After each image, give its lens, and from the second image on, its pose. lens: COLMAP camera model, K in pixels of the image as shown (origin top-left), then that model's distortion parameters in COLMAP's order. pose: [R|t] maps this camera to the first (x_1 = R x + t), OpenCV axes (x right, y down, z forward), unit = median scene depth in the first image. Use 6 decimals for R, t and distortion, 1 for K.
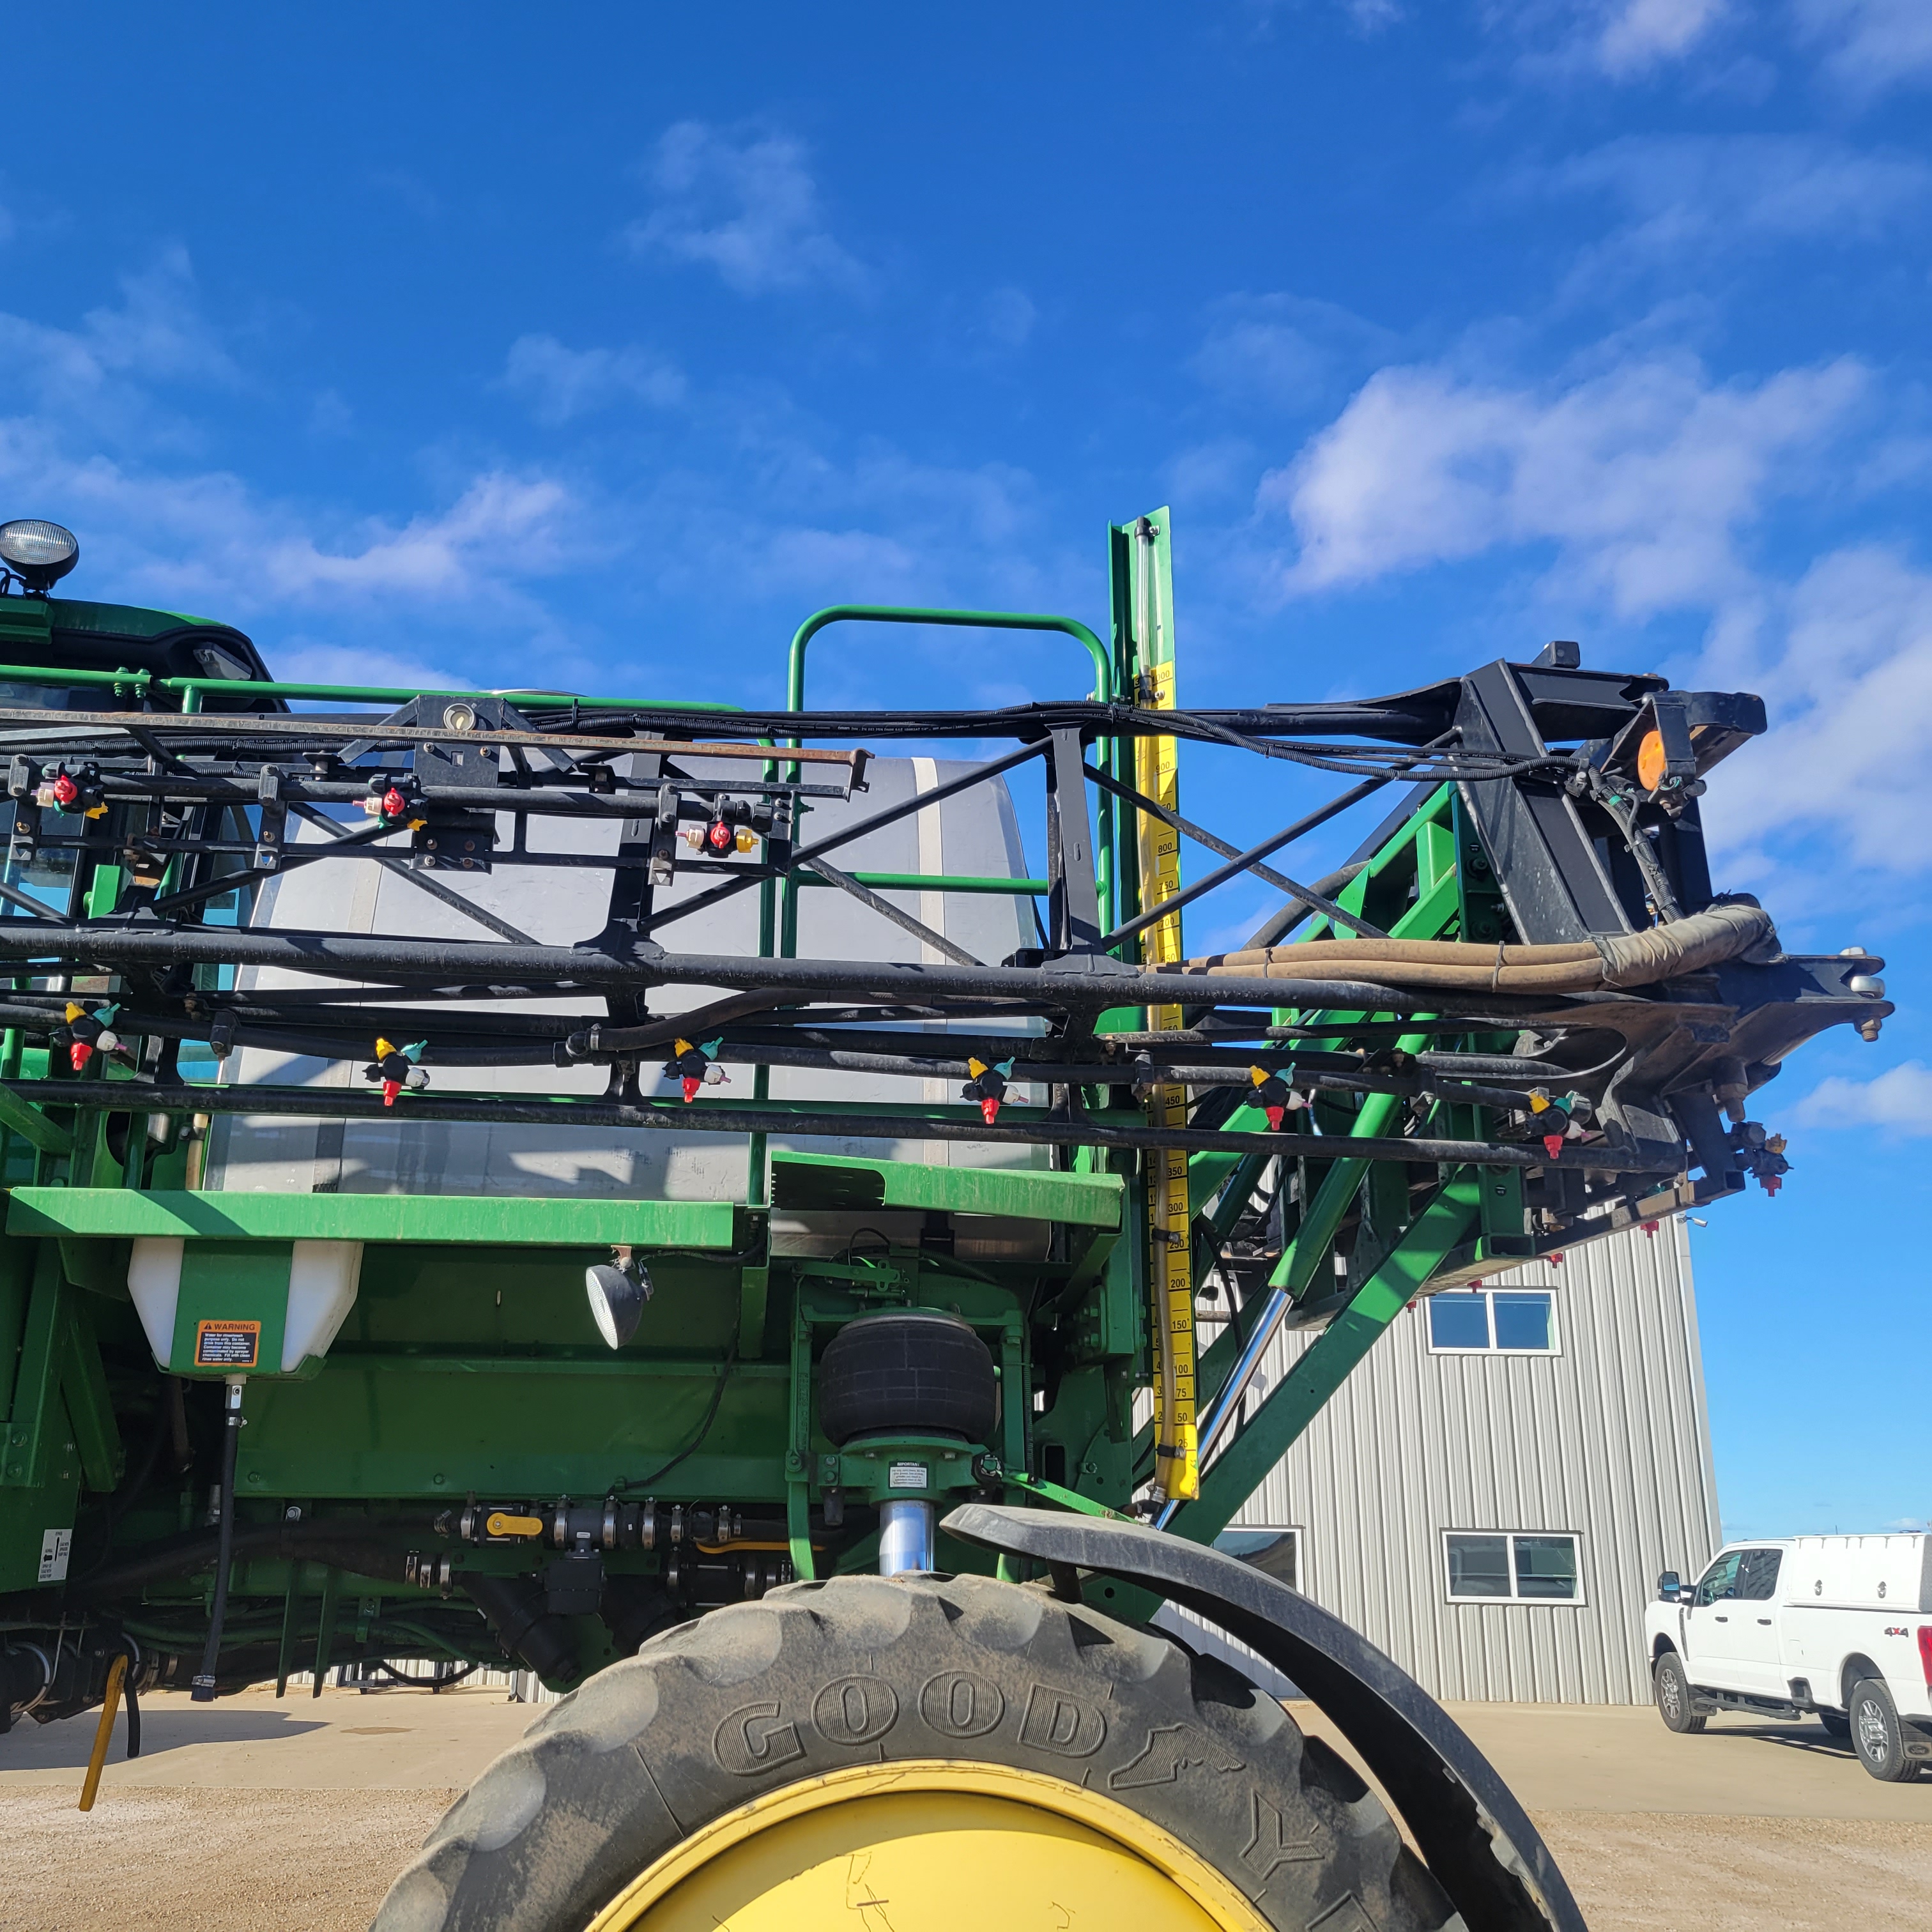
lens RADIAL K [[1890.6, 0, 892.4], [0, 1890.6, 965.5], [0, 0, 1]] dist [0.052127, -0.028371]
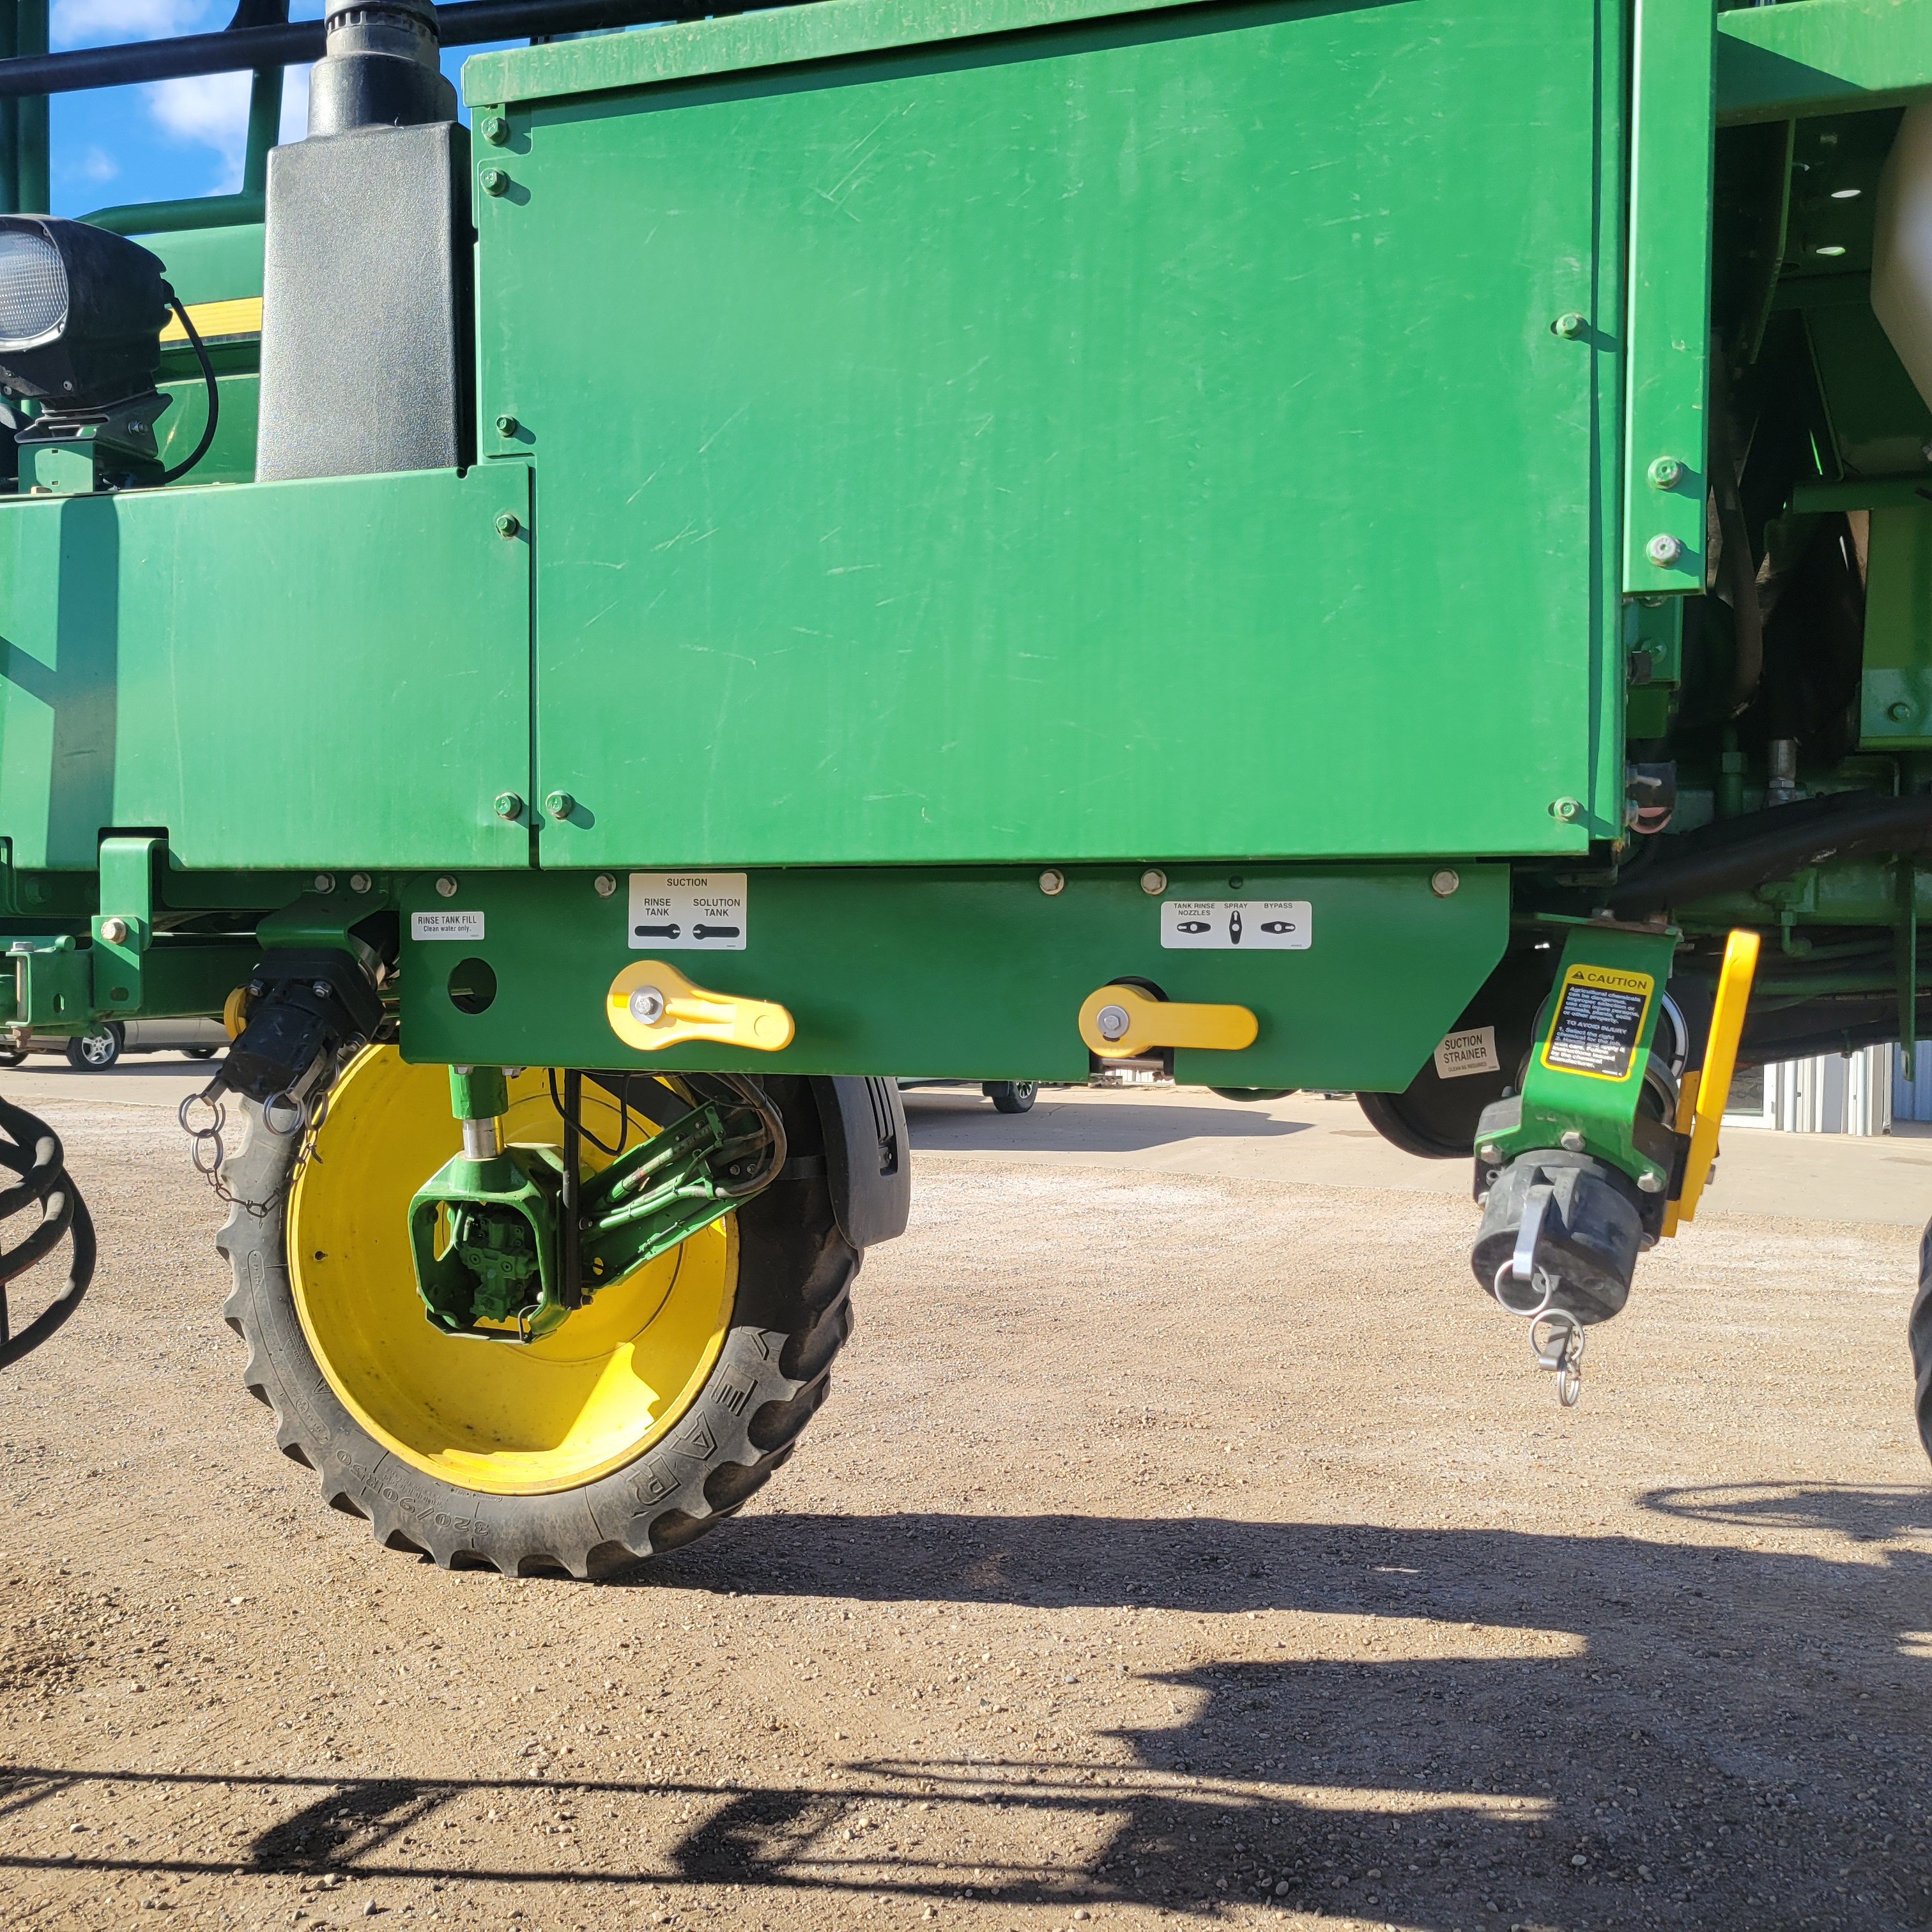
lens RADIAL K [[1882.7, 0, 1005.1], [0, 1882.7, 946.7], [0, 0, 1]] dist [0.058662, -0.035360]
pose [[0.927359, 0.004656, -0.374144, -0.429501], [0.098857, 0.961344, 0.256991, 0.190870], [0.360878, -0.275310, 0.891051, 0.446308]]
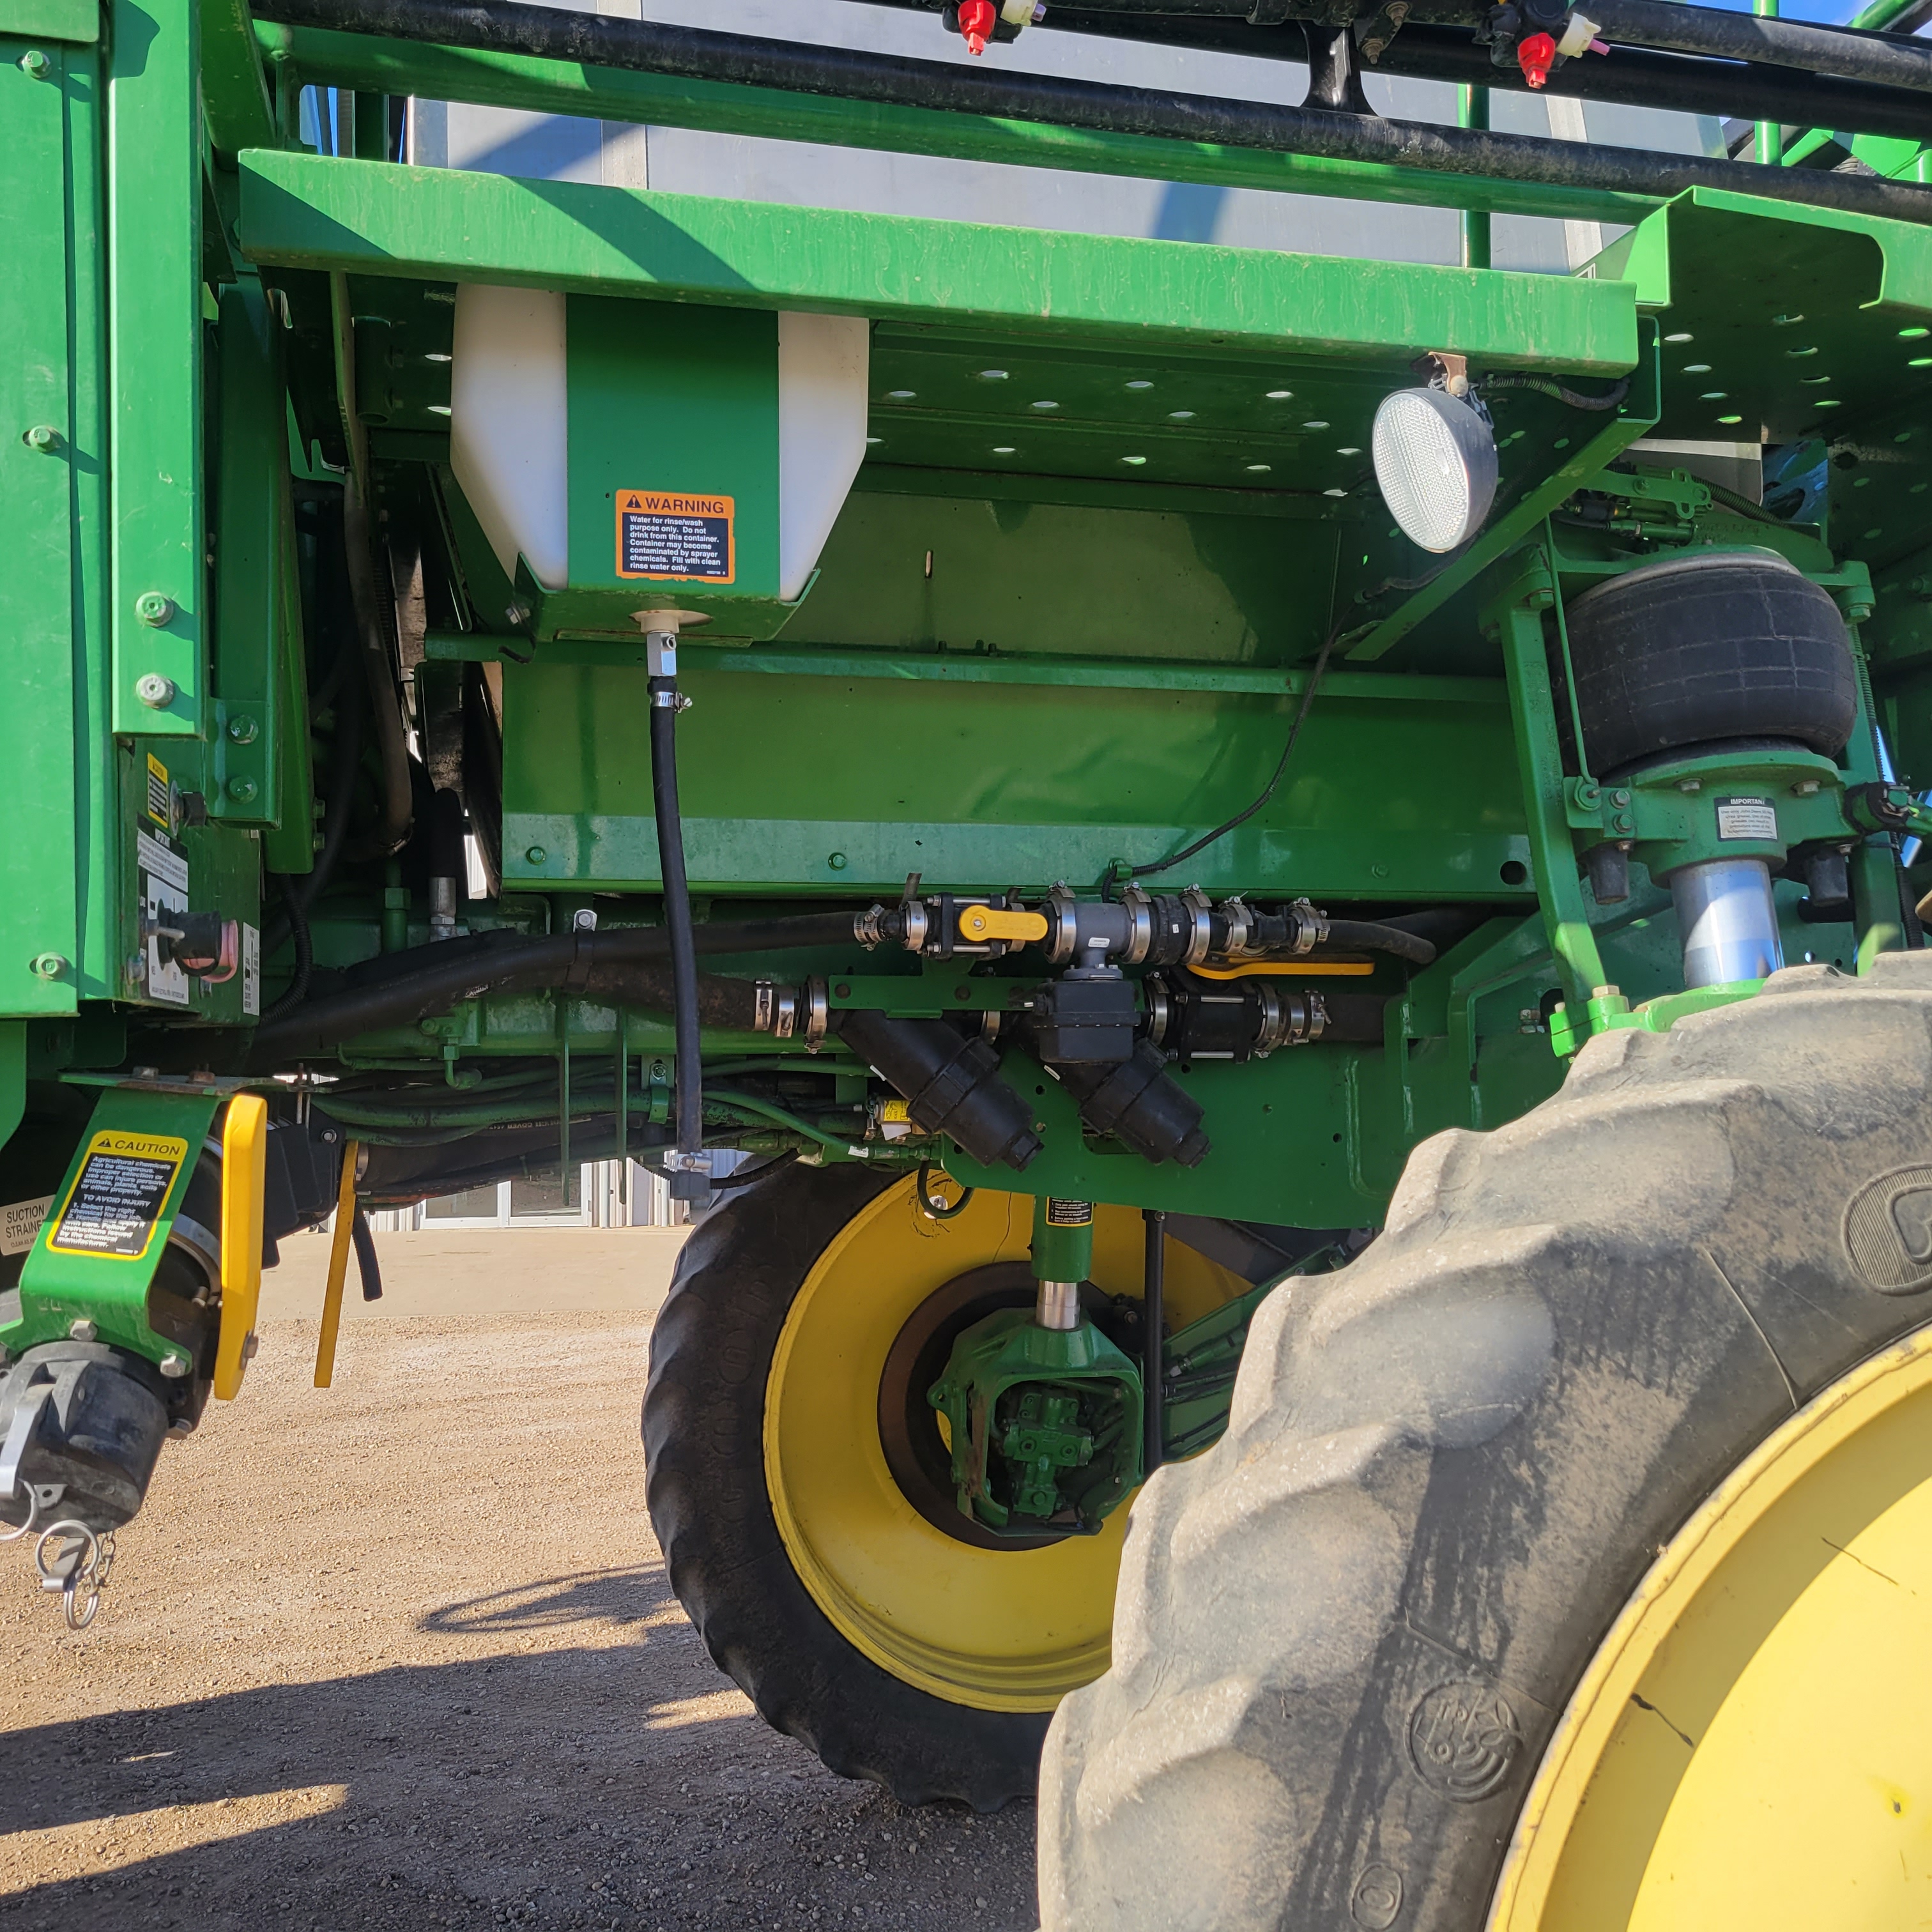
lens RADIAL K [[1890.6, 0, 892.4], [0, 1890.6, 965.5], [0, 0, 1]] dist [0.052127, -0.028371]
pose [[0.988170, -0.014802, 0.152645, -0.367628], [-0.021269, 0.972486, 0.231987, 0.189541], [-0.151879, -0.232490, 0.960667, 0.478768]]
